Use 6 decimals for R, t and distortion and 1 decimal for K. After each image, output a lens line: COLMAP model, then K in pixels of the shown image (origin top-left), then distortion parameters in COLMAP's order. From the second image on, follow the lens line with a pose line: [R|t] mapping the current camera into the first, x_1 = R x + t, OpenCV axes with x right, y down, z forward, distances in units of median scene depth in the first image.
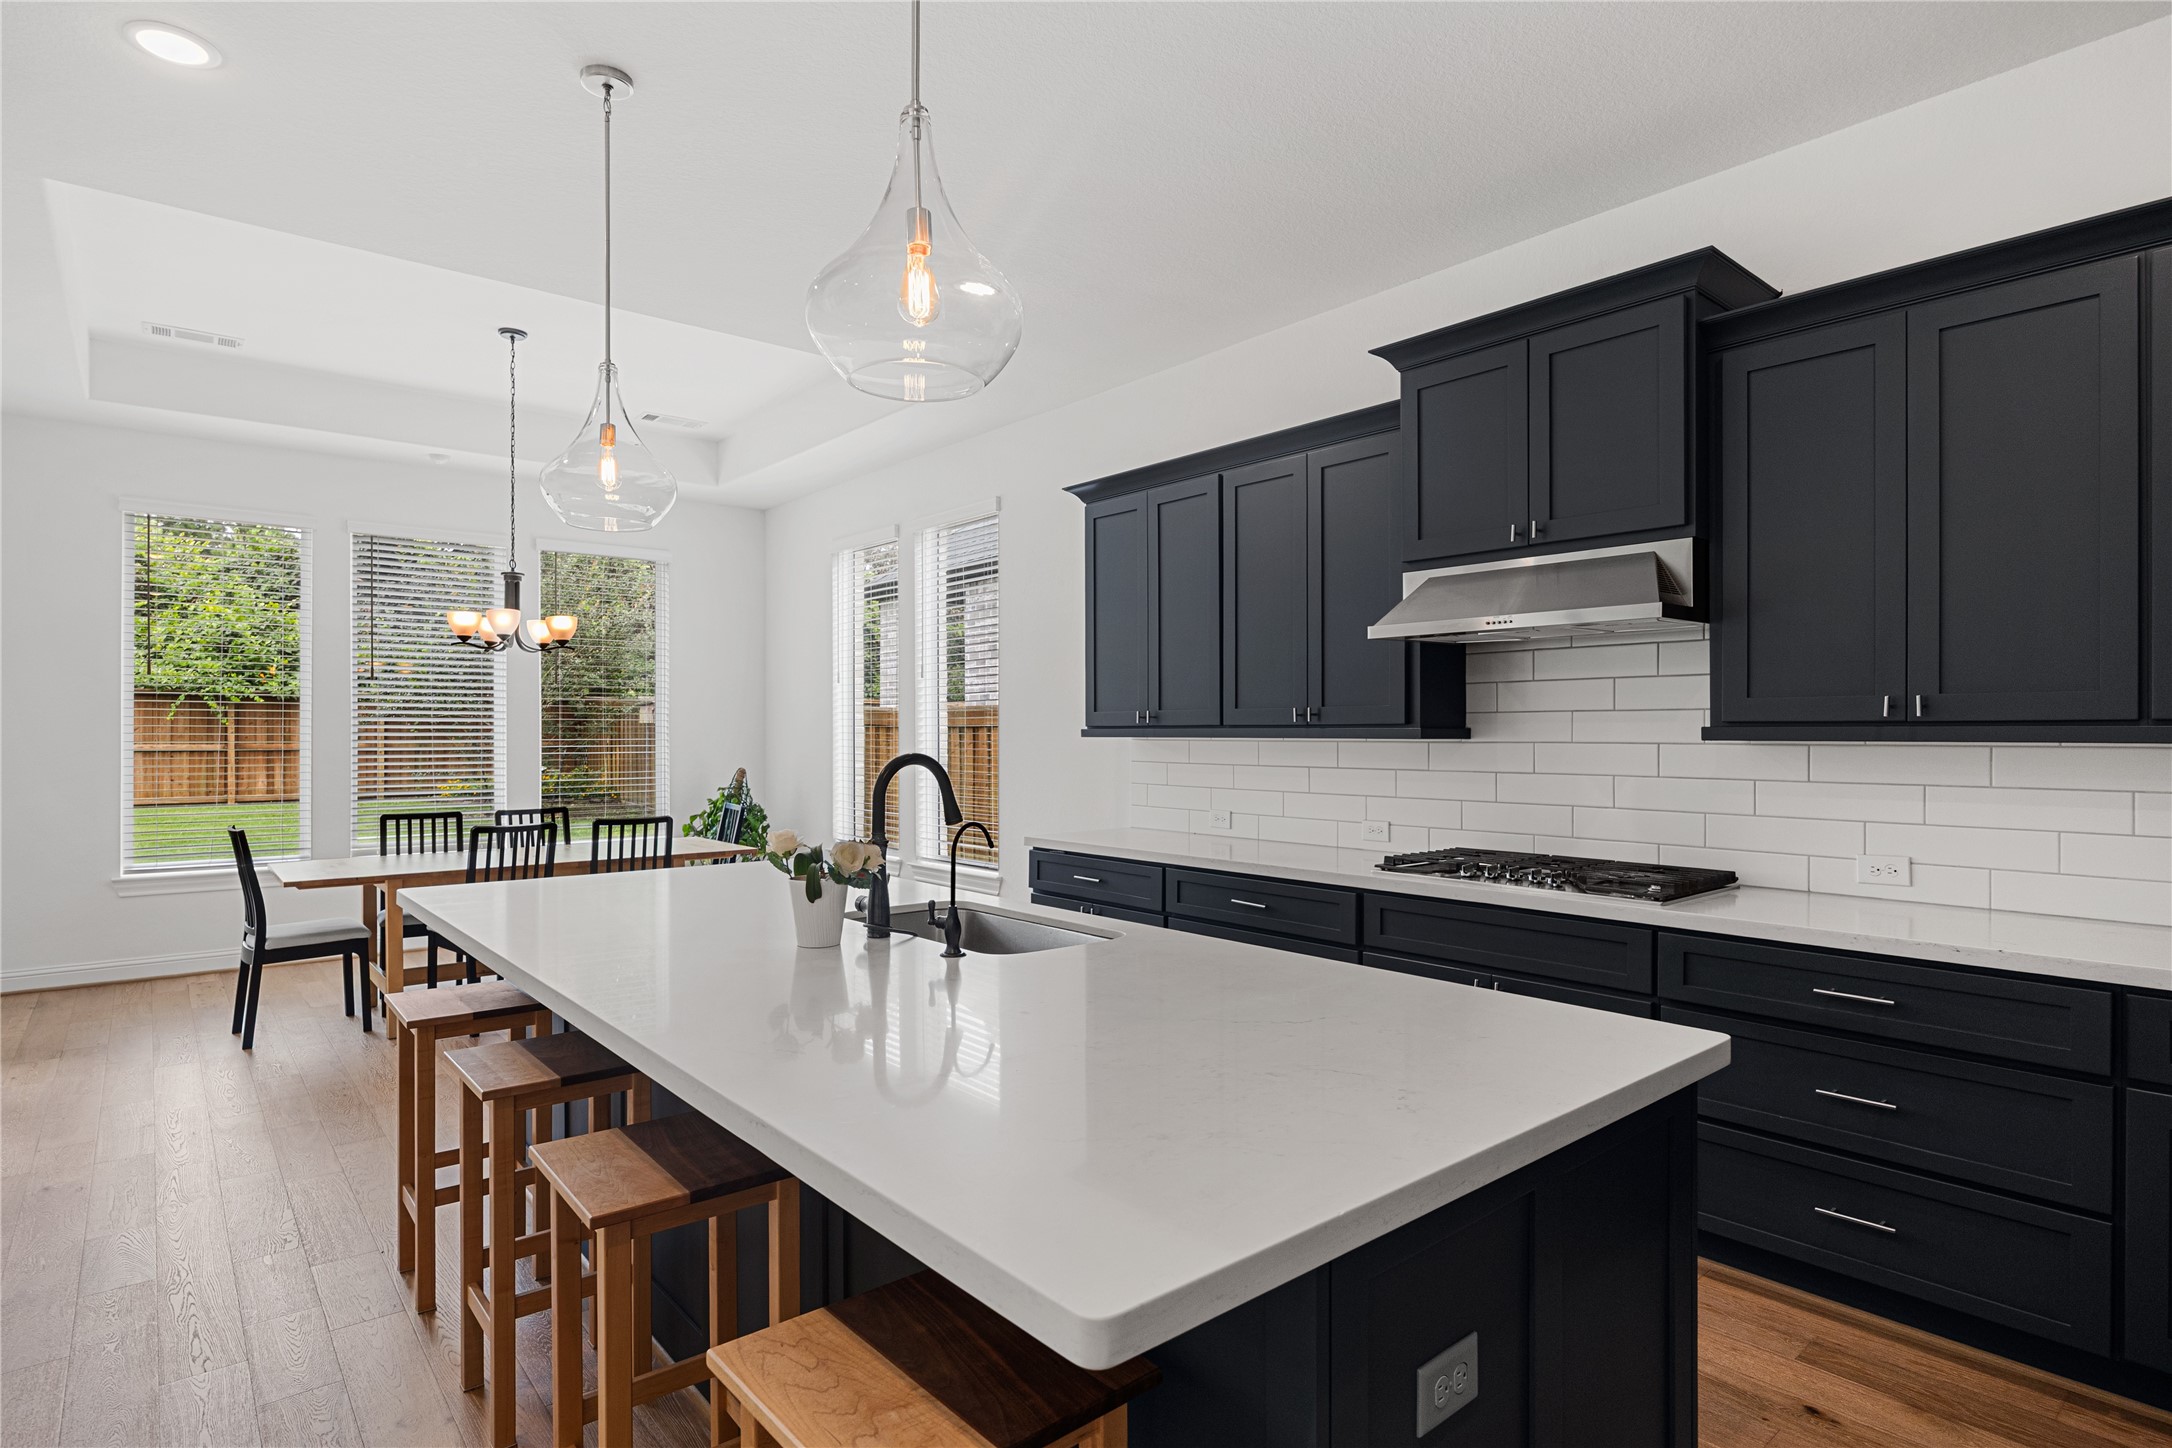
lens RADIAL K [[1130.7, 0, 1051.0], [0, 1130.7, 747.2], [0, 0, 1]] dist [-0.017381, 0.001289]
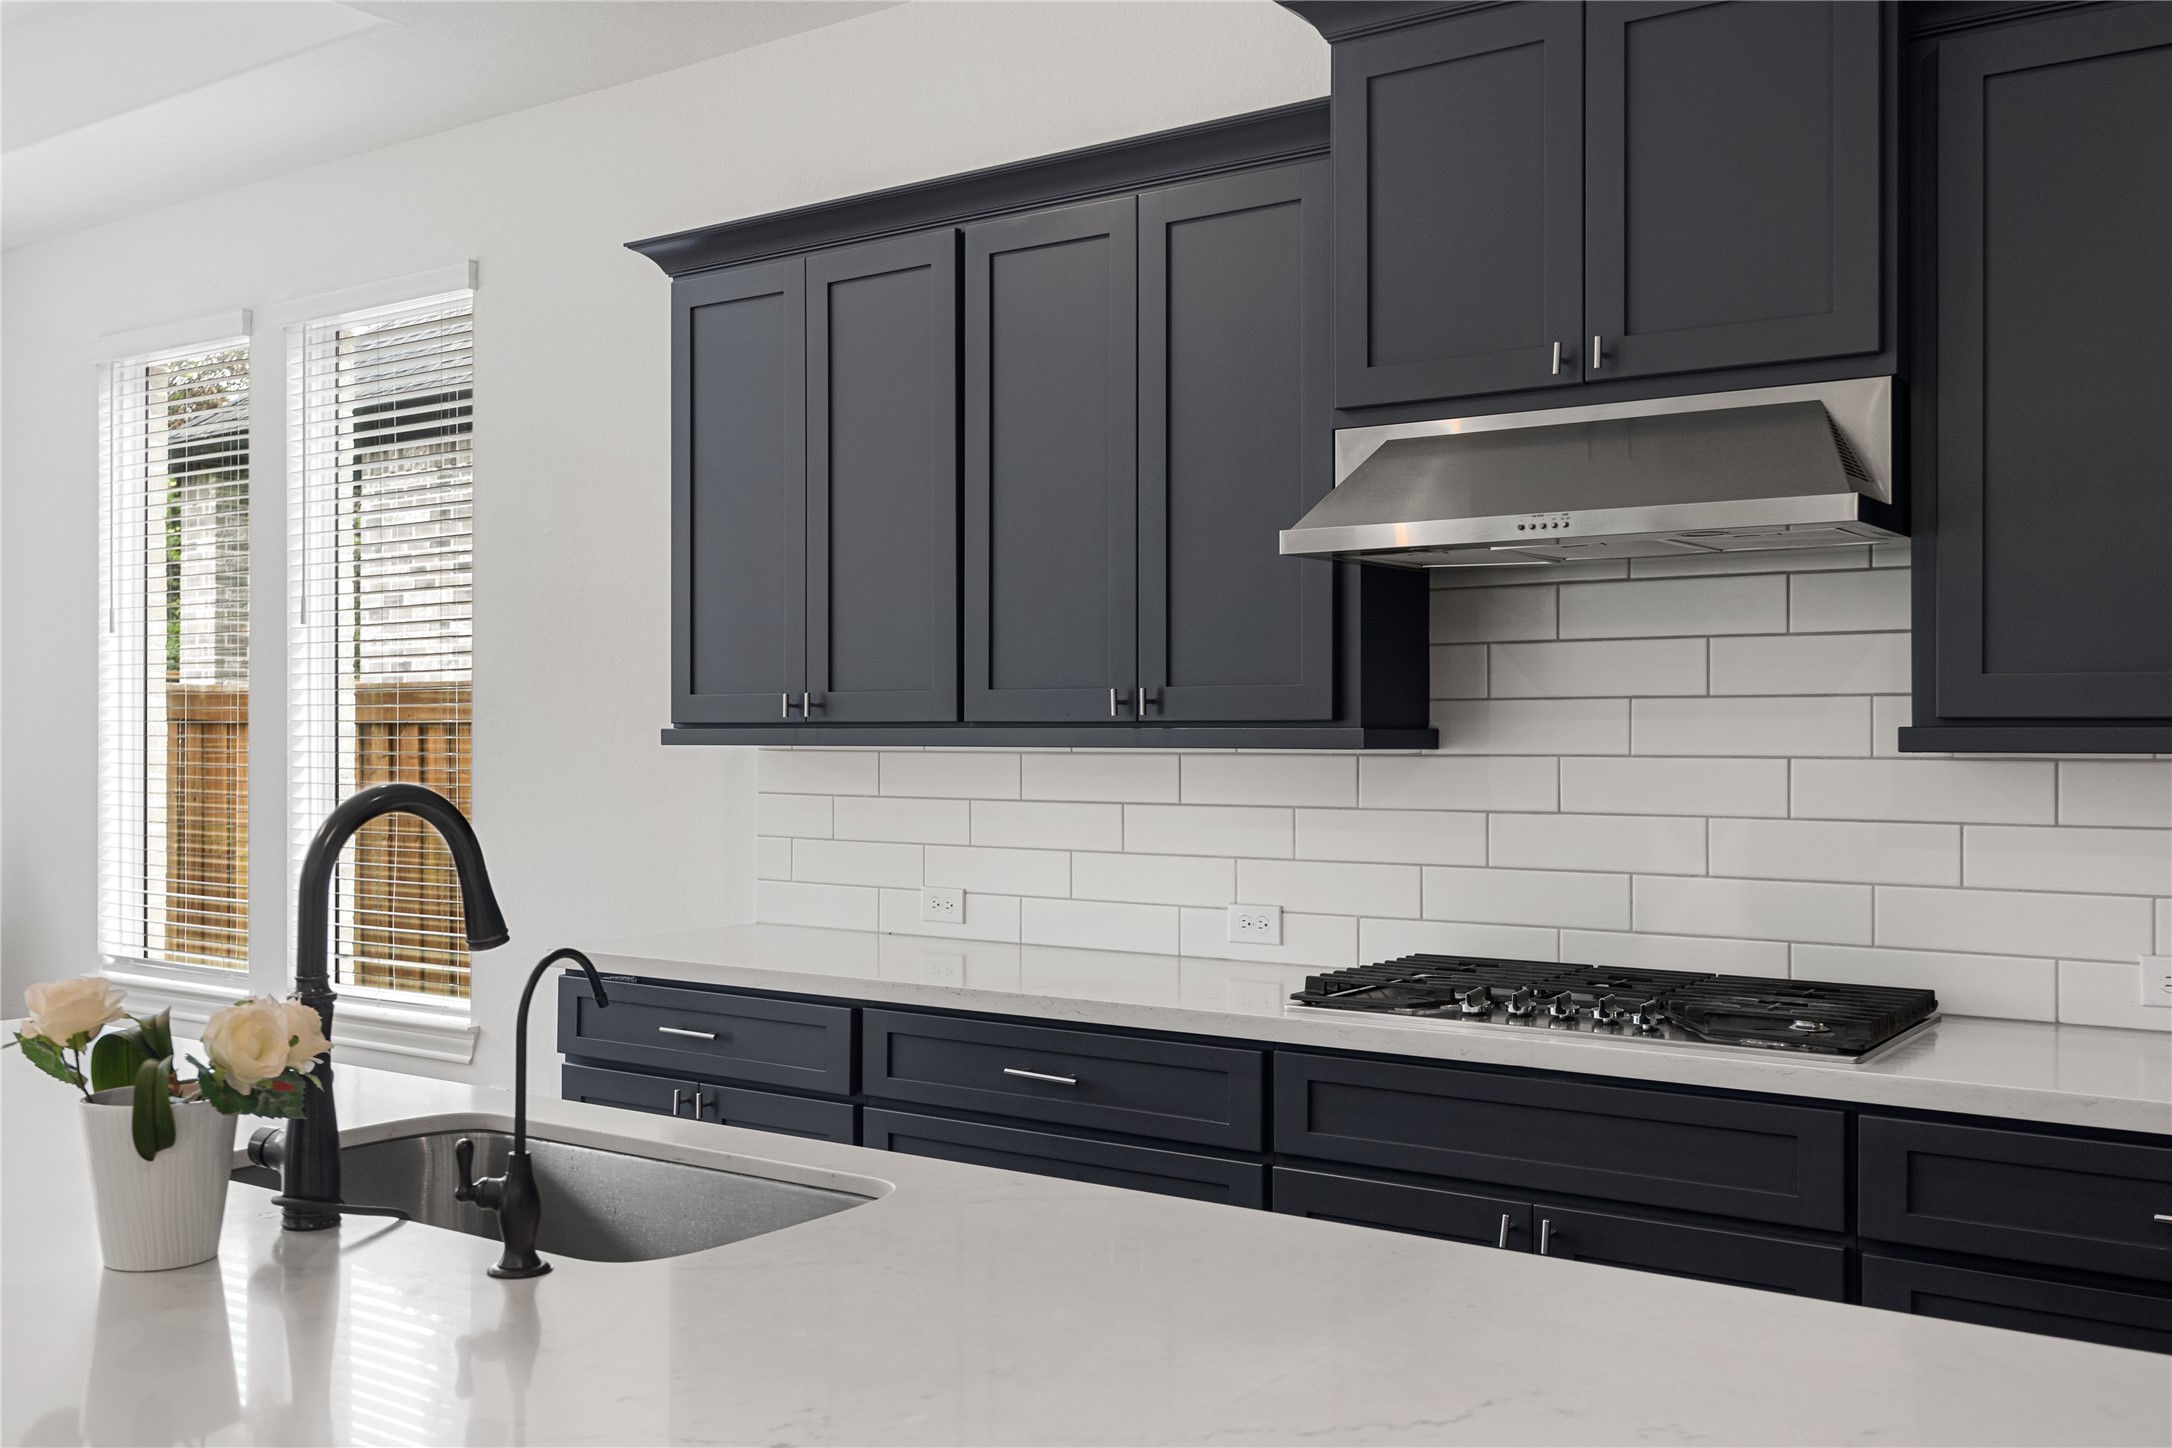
lens RADIAL K [[1983.1, 0, 1044.6], [0, 1983.1, 741.7], [0, 0, 1]] dist [-0.001816, 0.000000]
pose [[0.963578, 0.001144, 0.267424, -0.054721], [0.001535, 0.999951, -0.009810, -0.001851], [-0.267422, 0.009864, 0.963529, 0.138778]]
